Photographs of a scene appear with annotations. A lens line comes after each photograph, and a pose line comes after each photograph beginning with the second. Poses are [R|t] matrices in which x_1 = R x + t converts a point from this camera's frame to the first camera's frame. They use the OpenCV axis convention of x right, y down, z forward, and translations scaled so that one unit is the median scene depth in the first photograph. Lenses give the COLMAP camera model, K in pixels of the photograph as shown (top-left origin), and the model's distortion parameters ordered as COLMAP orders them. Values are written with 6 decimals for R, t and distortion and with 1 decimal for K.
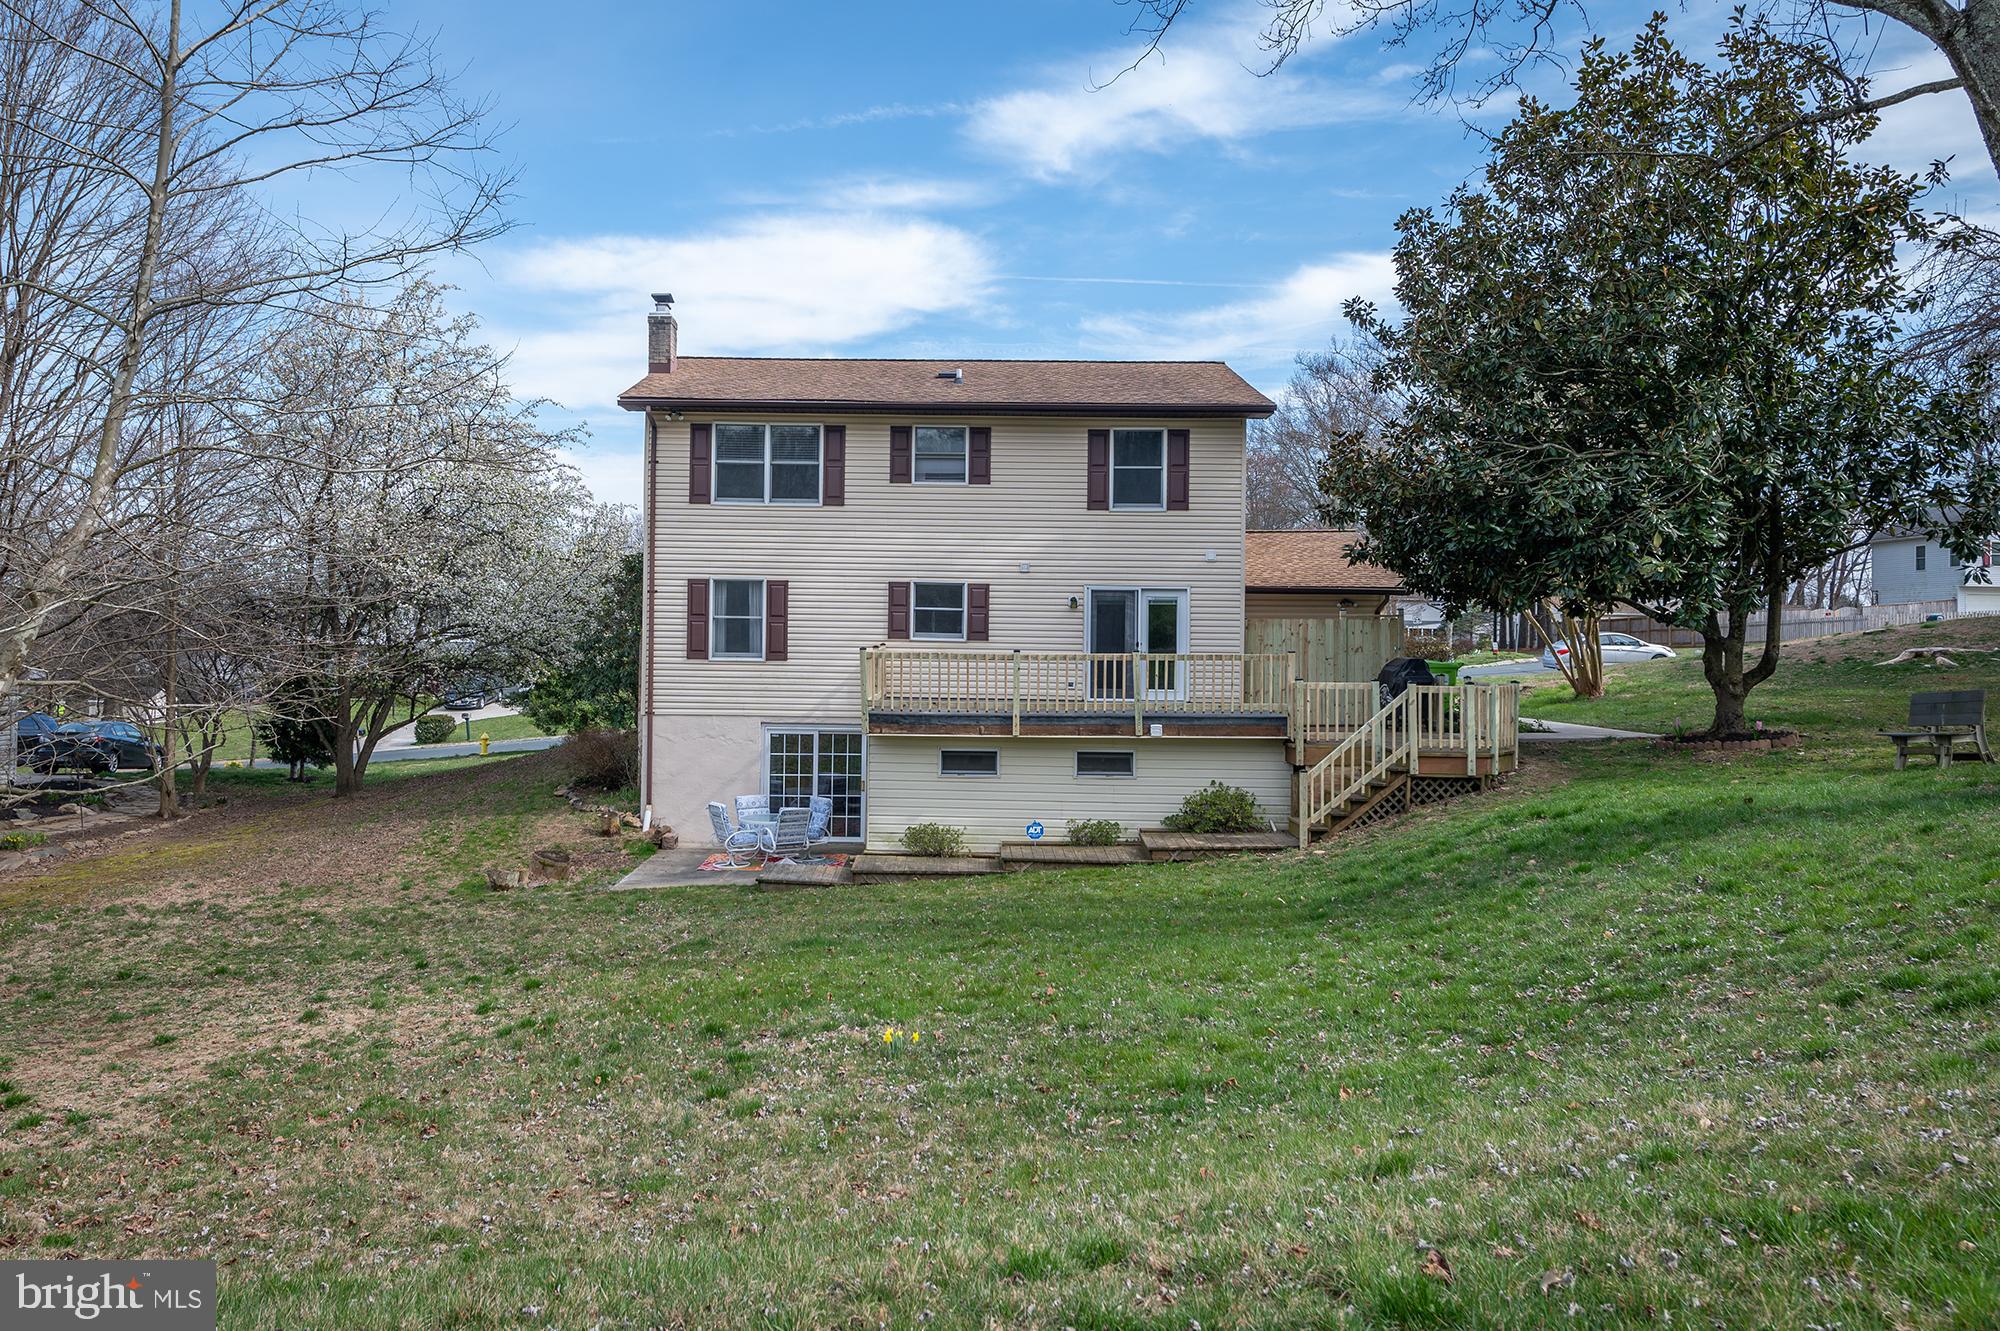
lens RADIAL K [[1331.4, 0, 1003.4], [0, 1331.4, 660.2], [0, 0, 1]] dist [0.000349, -0.000583]
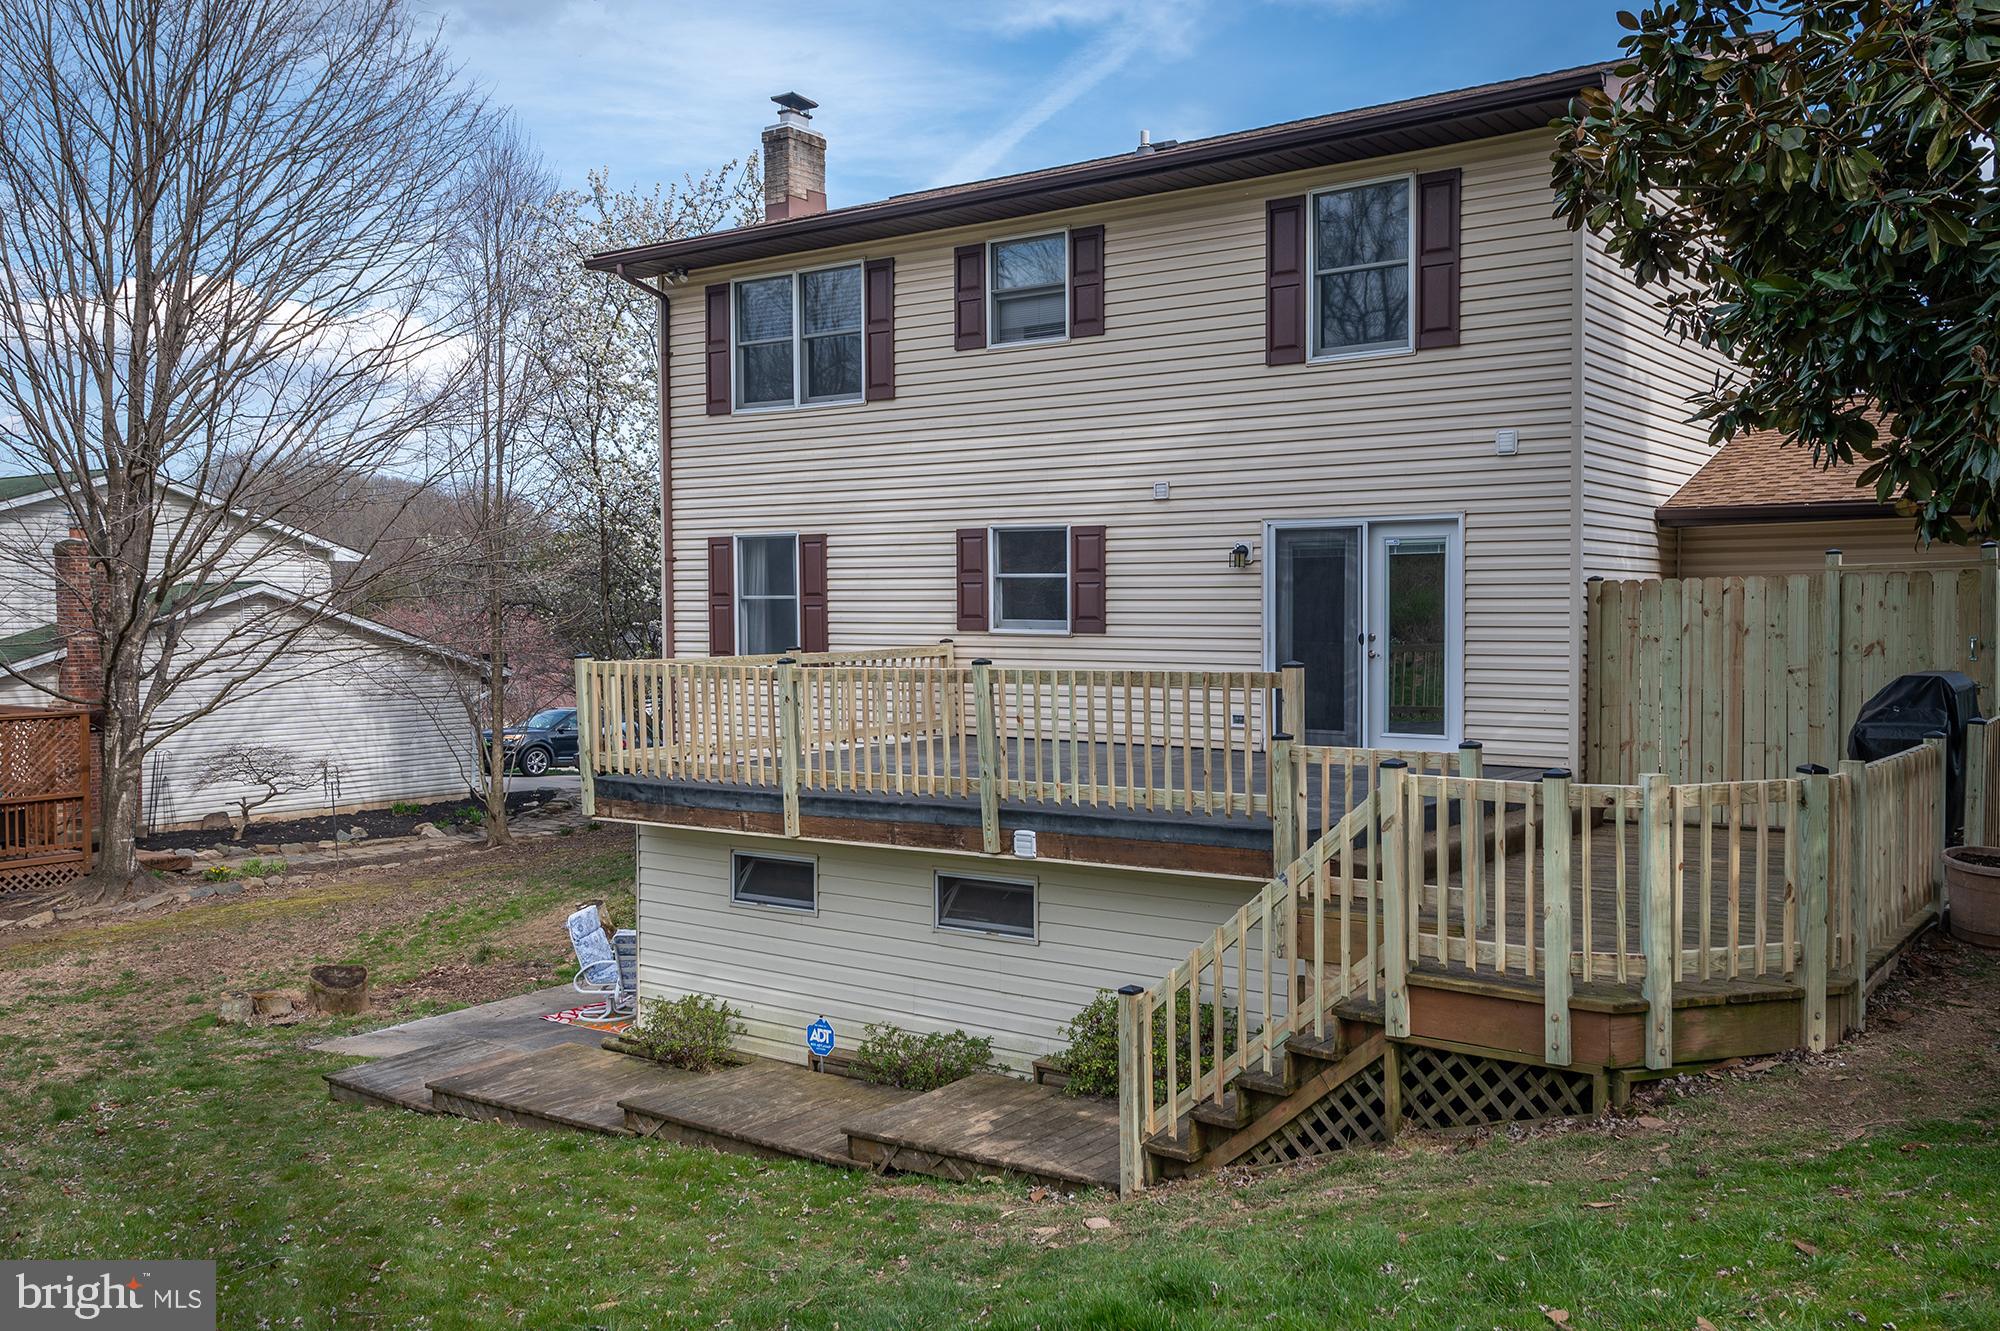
lens RADIAL K [[1650.4, 0, 1155.3], [0, 1650.4, 686.0], [0, 0, 1]] dist [0.012060, -0.001350]
pose [[0.838077, 0.010904, -0.545443, 0.362805], [0.003515, 0.999672, 0.025384, -0.010453], [0.545540, -0.023191, 0.837764, 0.463324]]
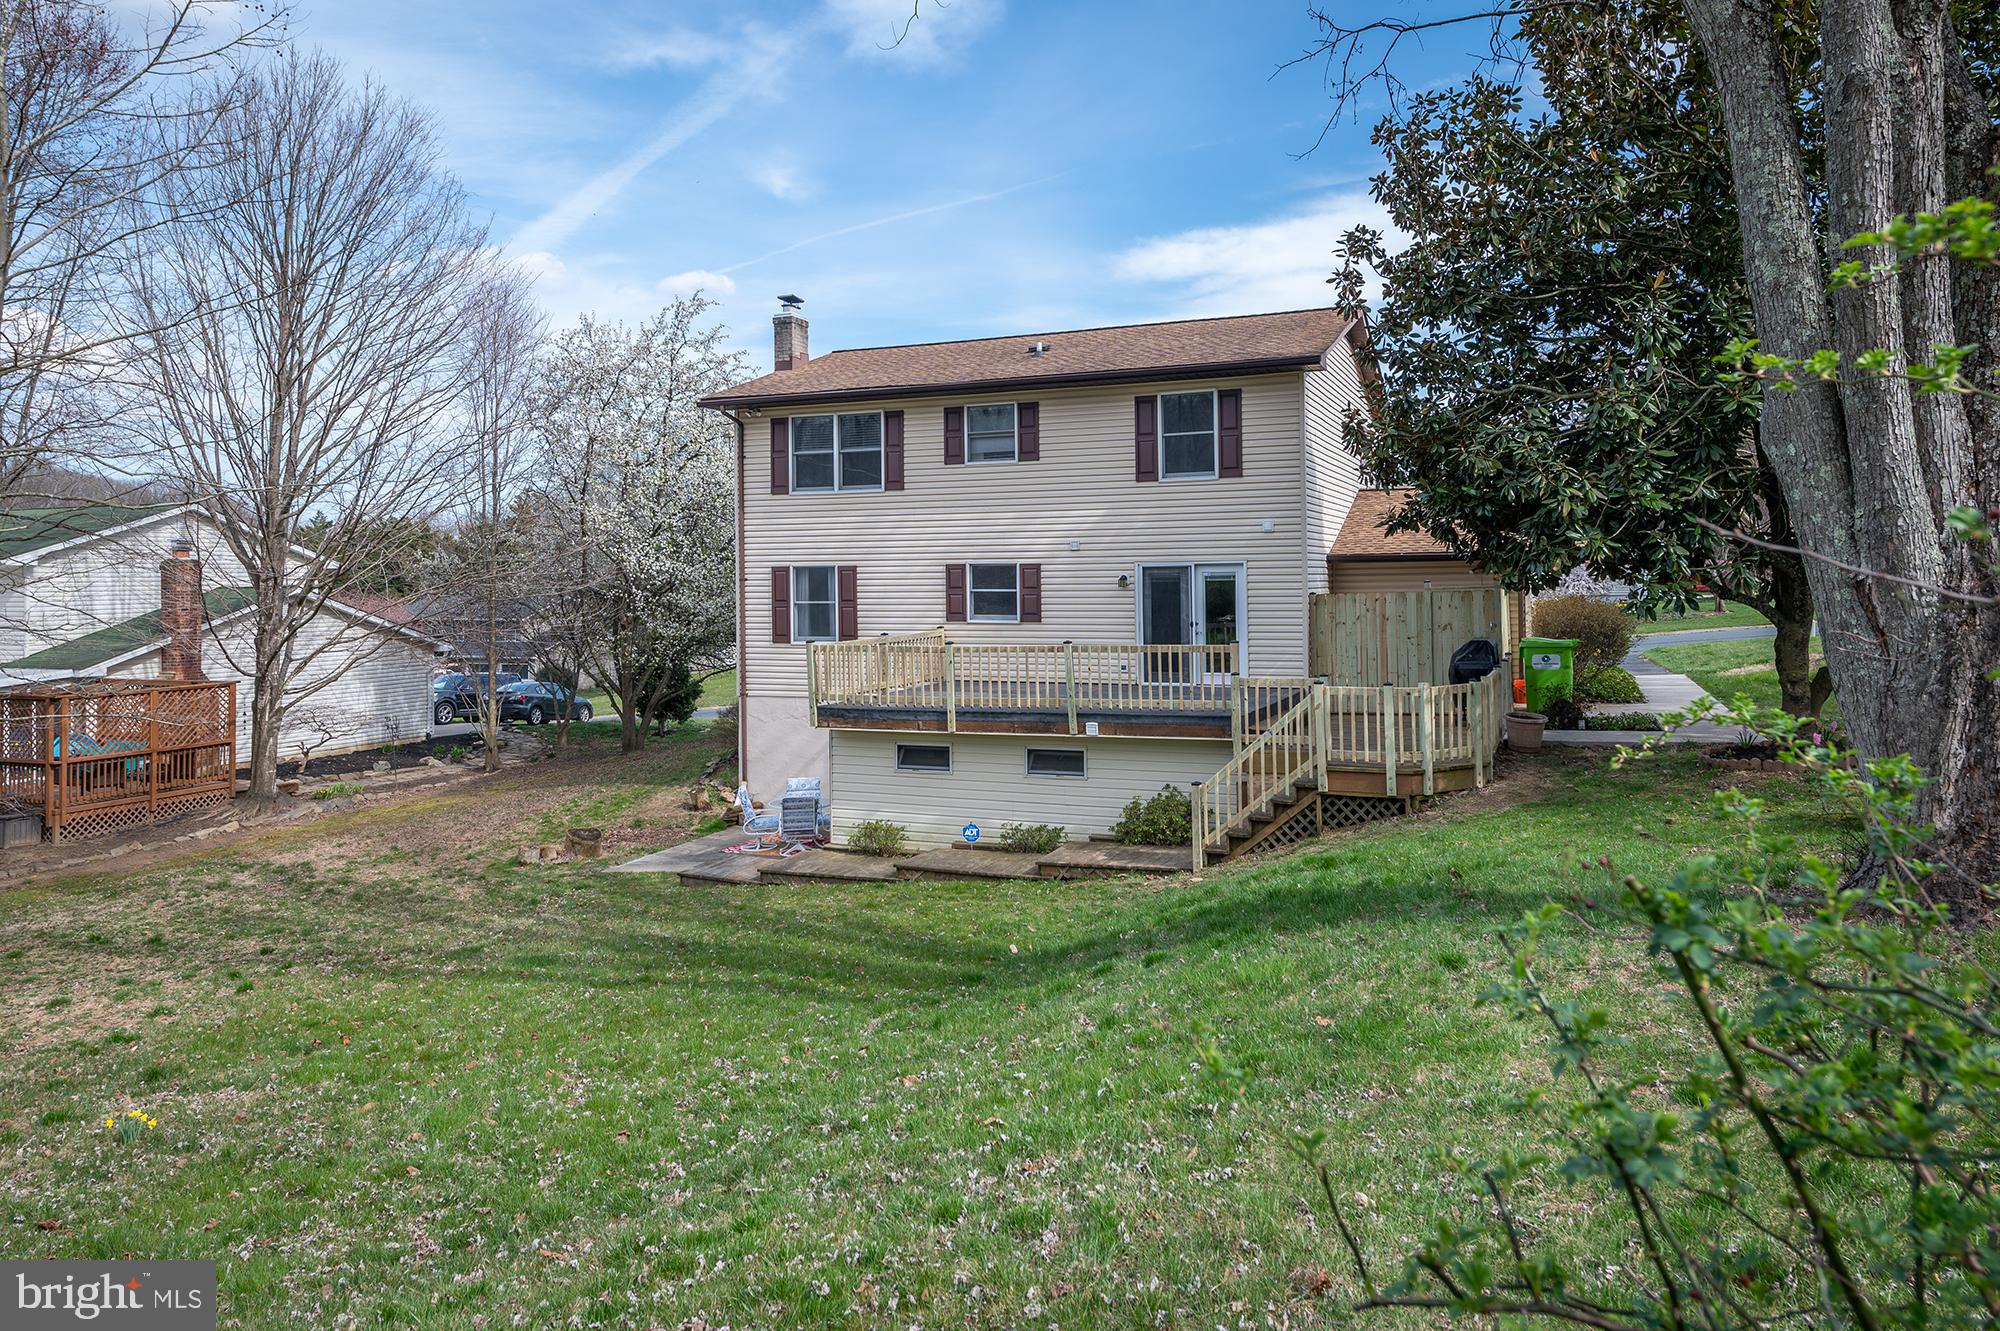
lens RADIAL K [[1277.2, 0, 1070.8], [0, 1277.2, 589.8], [0, 0, 1]] dist [0.002283, 0.000730]
pose [[0.937699, -0.020543, -0.346842, 0.330823], [0.016377, 0.999754, -0.014937, -0.024233], [0.347064, 0.008326, 0.937805, 0.140370]]
